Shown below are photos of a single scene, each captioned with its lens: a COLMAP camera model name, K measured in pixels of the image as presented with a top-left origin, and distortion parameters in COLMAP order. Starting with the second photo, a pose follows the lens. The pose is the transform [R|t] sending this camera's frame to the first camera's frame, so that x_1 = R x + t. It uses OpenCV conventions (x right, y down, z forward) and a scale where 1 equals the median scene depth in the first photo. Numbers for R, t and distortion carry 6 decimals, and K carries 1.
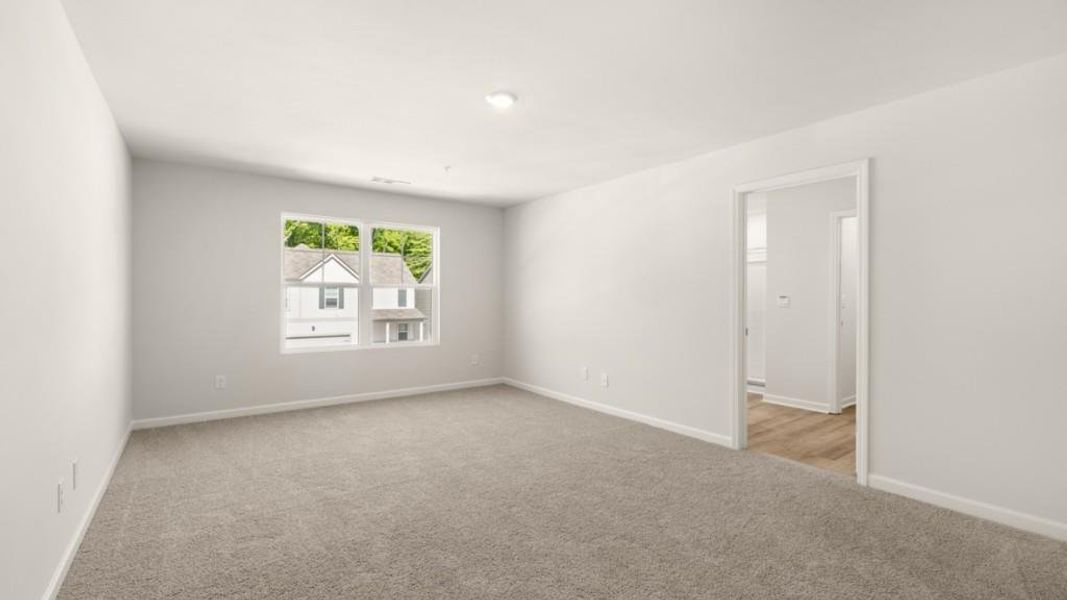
lens RADIAL K [[460.8, 0, 531.0], [0, 460.8, 305.5], [0, 0, 1]] dist [-0.000953, -0.000124]
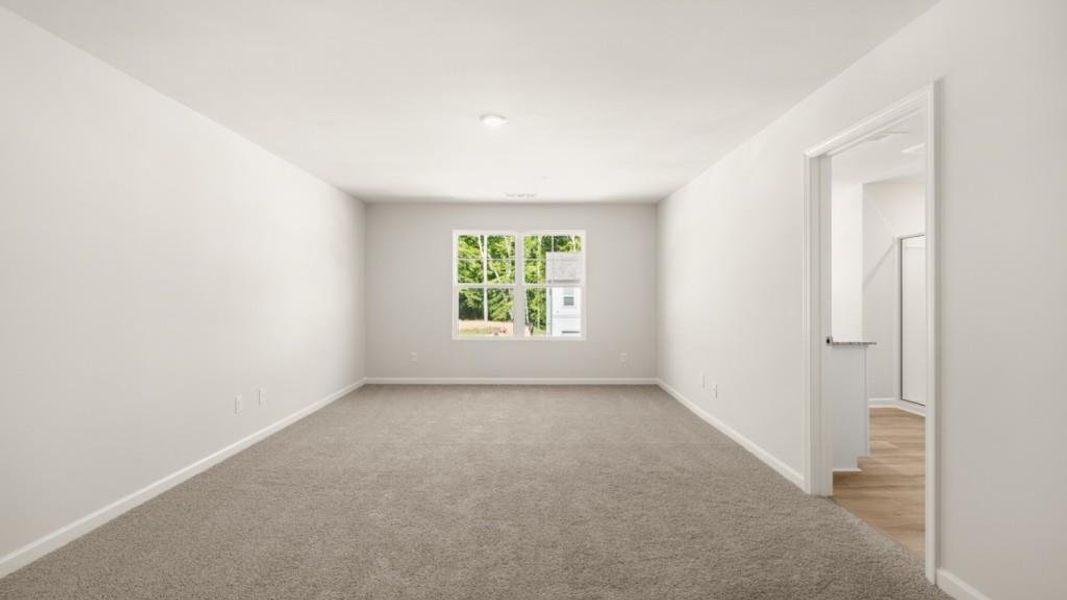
lens RADIAL K [[460.8, 0, 531.0], [0, 460.8, 305.5], [0, 0, 1]] dist [-0.000953, -0.000124]
pose [[0.806094, 0.010225, -0.591700, 0.526997], [-0.007299, 0.999946, 0.007337, -0.003008], [0.591743, -0.001595, 0.806125, 0.111418]]
